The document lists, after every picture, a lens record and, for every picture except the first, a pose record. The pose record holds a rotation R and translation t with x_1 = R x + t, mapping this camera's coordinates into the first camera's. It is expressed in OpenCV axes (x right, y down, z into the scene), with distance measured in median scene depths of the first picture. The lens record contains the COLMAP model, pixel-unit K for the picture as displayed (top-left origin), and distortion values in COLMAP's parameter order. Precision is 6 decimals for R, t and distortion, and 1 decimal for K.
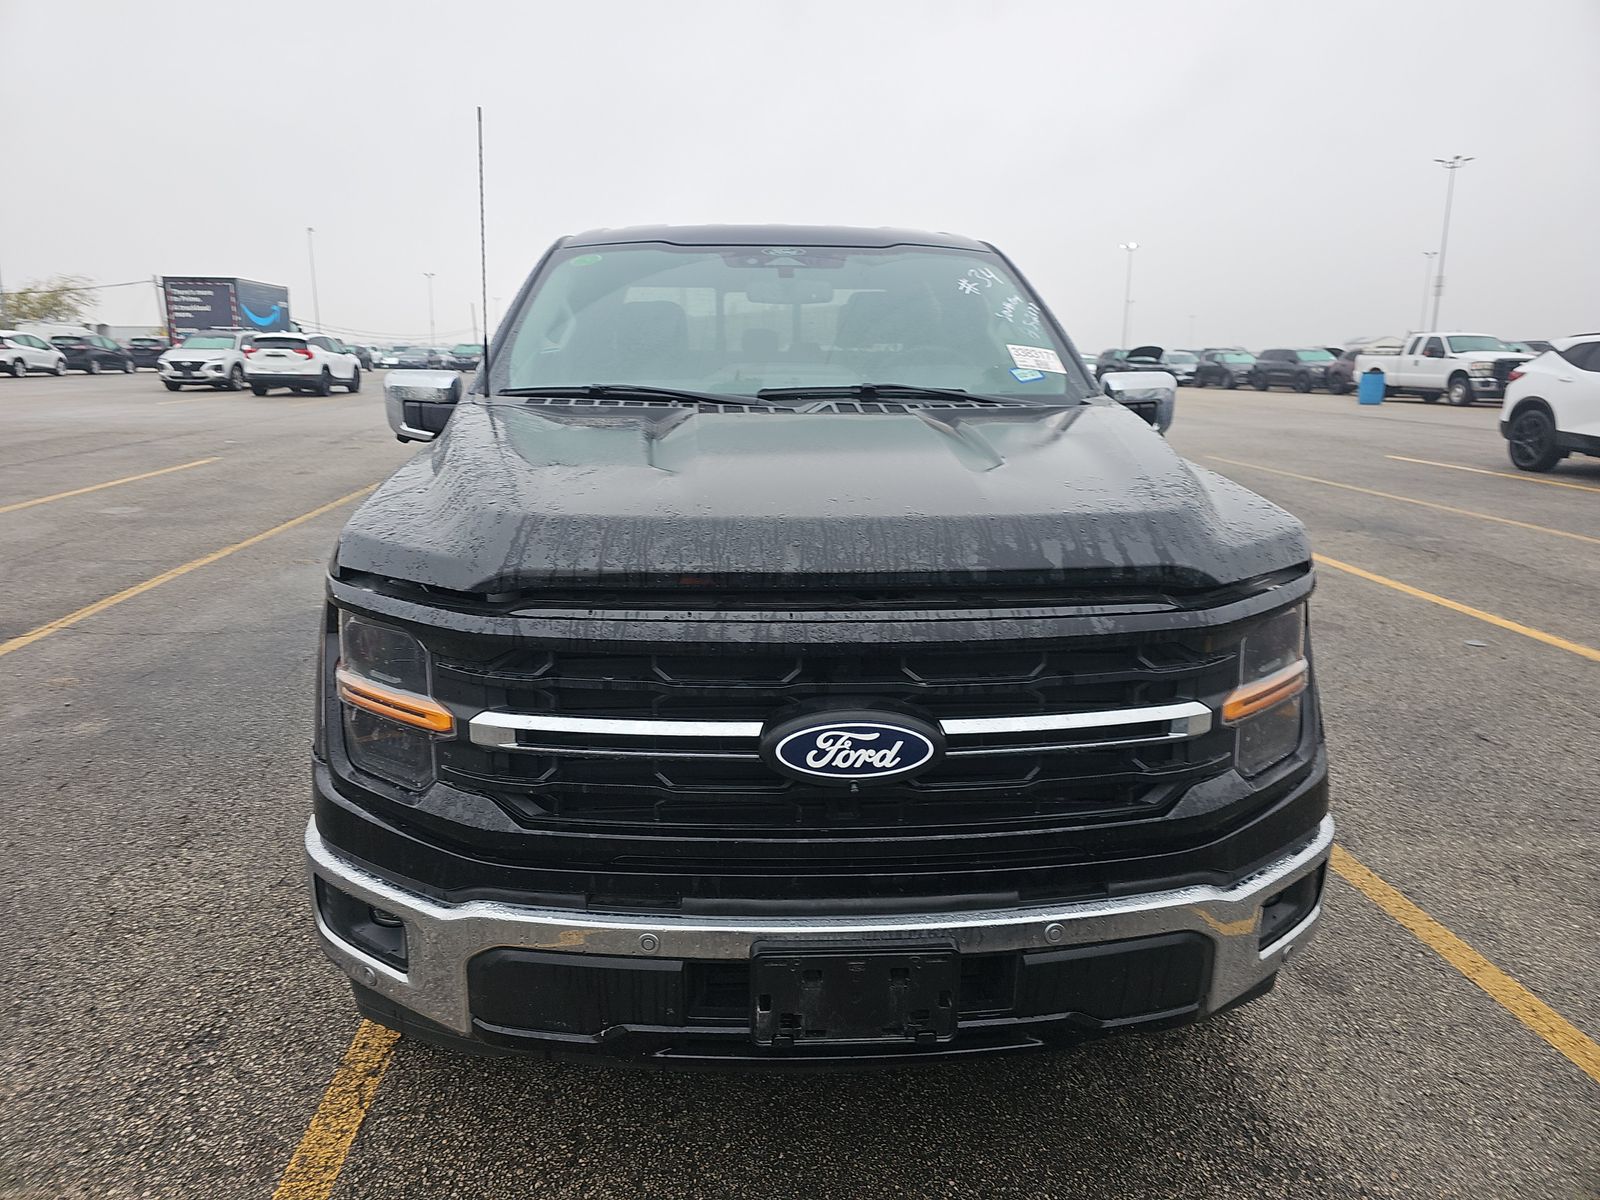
lens RADIAL K [[1067.2, 0, 800.4], [0, 1067.2, 595.5], [0, 0, 1]] dist [0.042350, -0.035237]
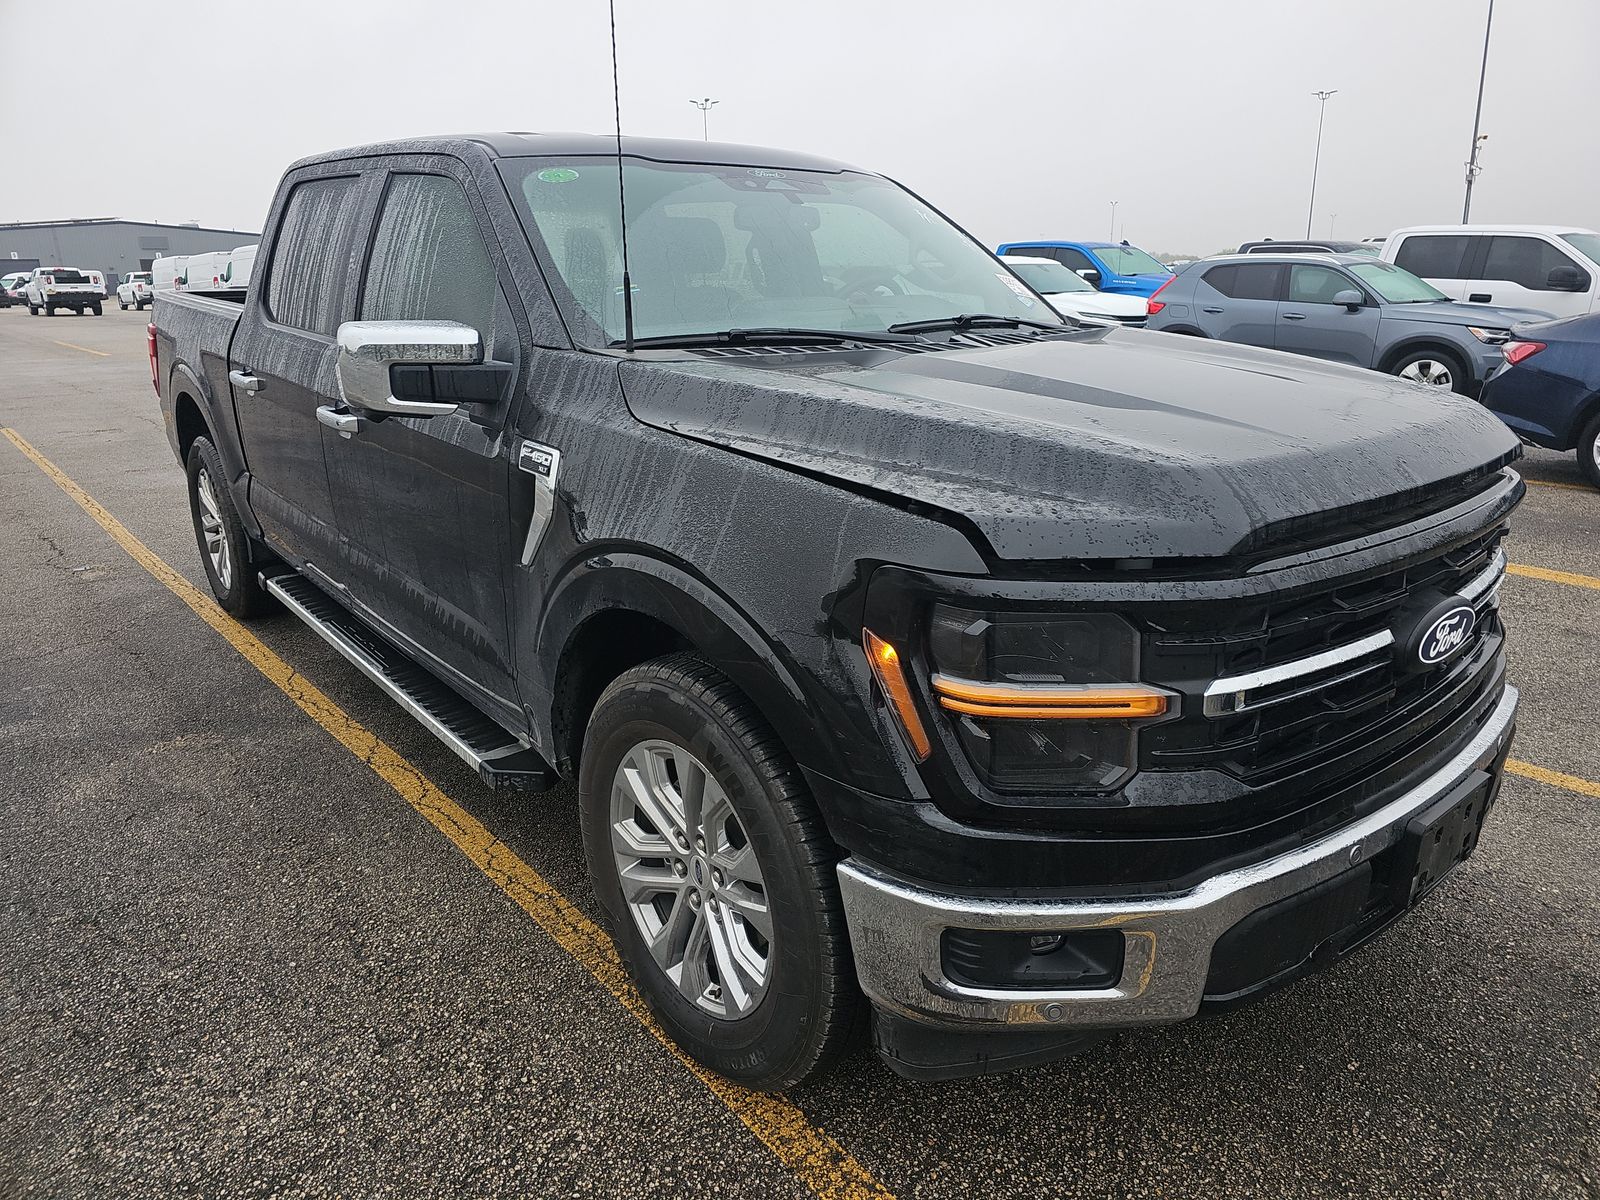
lens RADIAL K [[1067.2, 0, 798.3], [0, 1067.2, 603.6], [0, 0, 1]] dist [0.042350, -0.035237]
pose [[0.800282, -0.190808, 0.568455, -0.806059], [0.149939, 0.981581, 0.118390, -0.089917], [-0.580574, -0.009512, 0.814152, 0.324363]]
